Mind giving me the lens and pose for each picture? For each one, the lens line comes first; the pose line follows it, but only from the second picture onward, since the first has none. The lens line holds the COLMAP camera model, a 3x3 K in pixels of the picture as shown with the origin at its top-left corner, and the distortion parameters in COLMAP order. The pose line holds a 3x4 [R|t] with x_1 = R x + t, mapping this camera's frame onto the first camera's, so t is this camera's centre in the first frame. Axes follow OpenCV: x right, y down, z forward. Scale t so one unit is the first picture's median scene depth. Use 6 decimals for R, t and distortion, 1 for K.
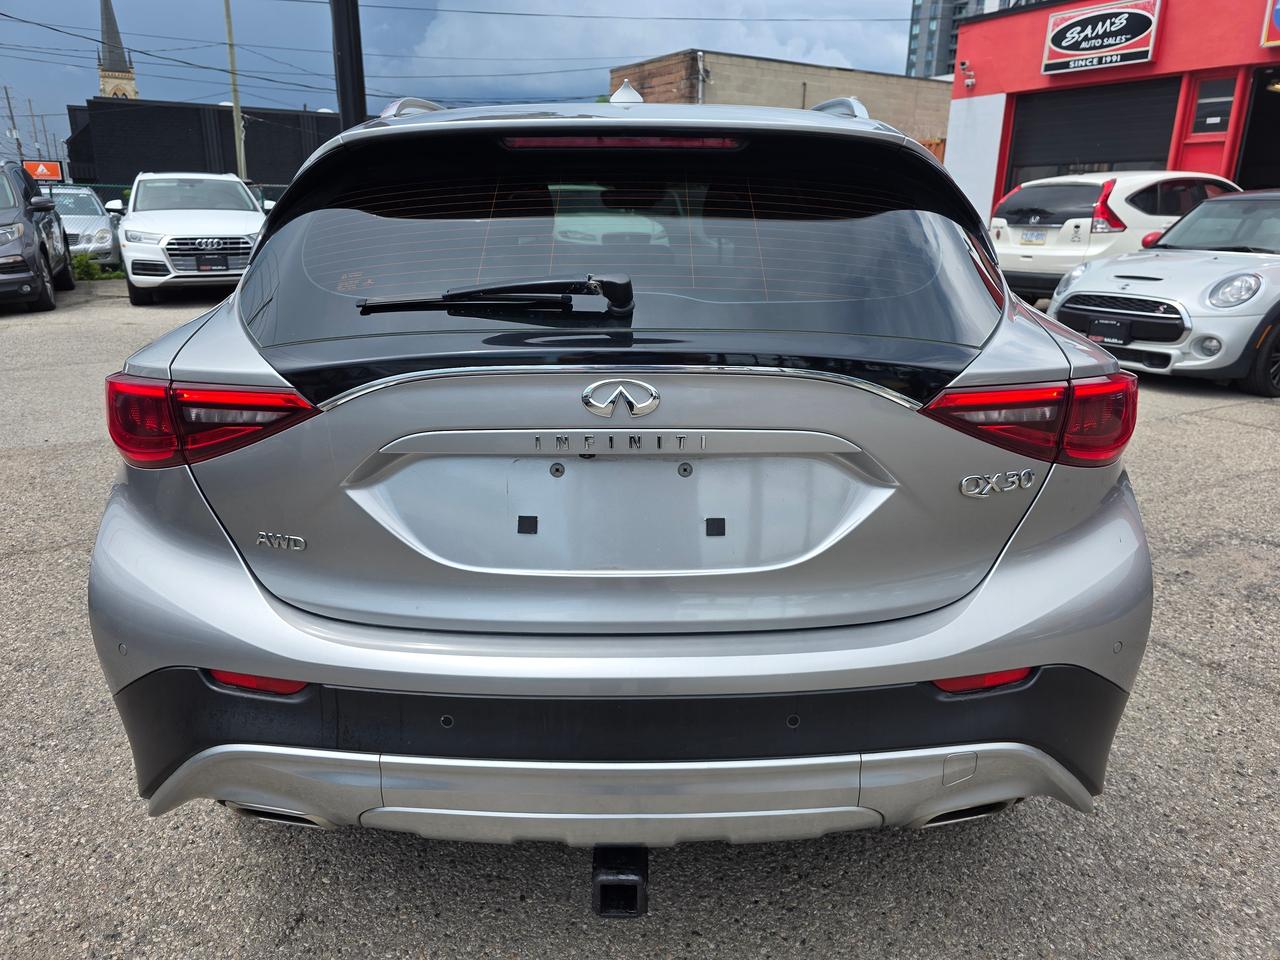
lens RADIAL K [[866.2, 0, 640.0], [0, 866.2, 480.0], [0, 0, 1]] dist [0.050013, -0.047900]
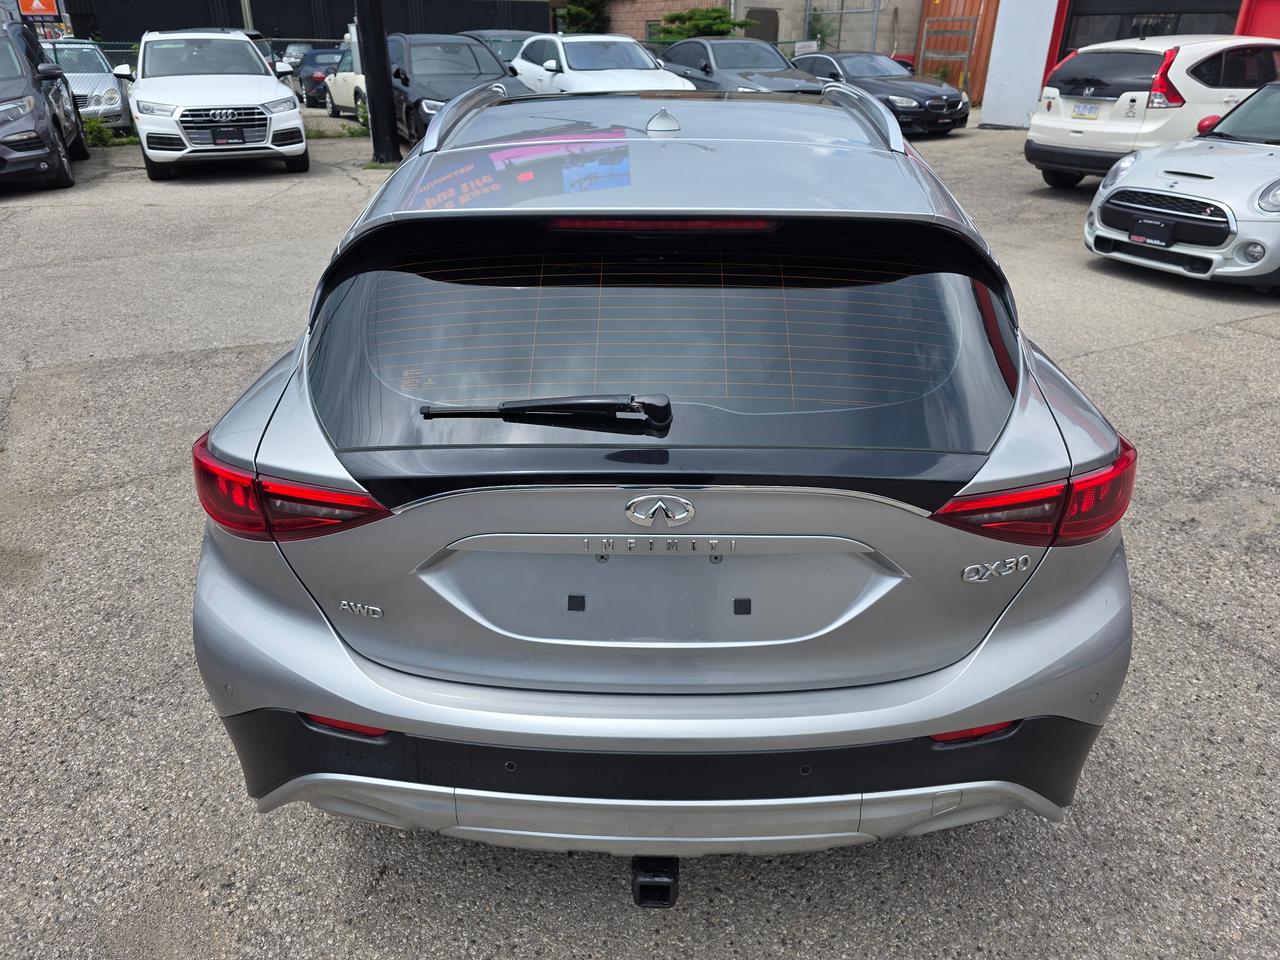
lens RADIAL K [[864.1, 0, 649.0], [0, 864.1, 485.0], [0, 0, 1]] dist [0.051962, -0.050080]
pose [[0.999794, 0.007830, -0.018735, -0.008281], [-0.004493, 0.985093, 0.171965, -0.166863], [0.019803, -0.171845, 0.984925, -0.049968]]
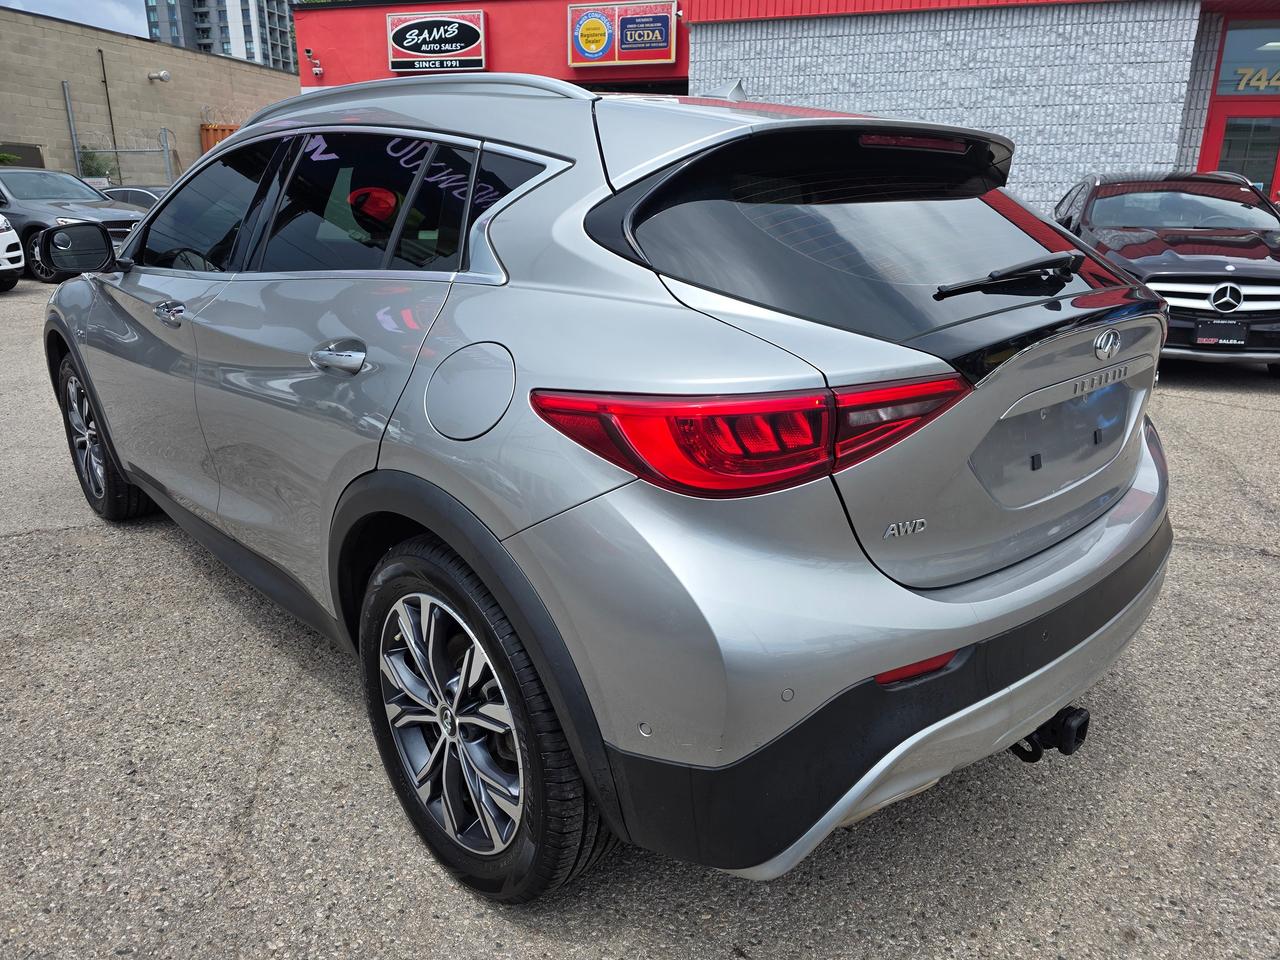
lens RADIAL K [[864.1, 0, 649.0], [0, 864.1, 485.0], [0, 0, 1]] dist [0.051962, -0.050080]
pose [[0.717567, -0.217283, 0.661729, -0.753604], [0.205956, 0.973800, 0.096419, -0.081130], [-0.665342, 0.067100, 0.743517, 0.254752]]
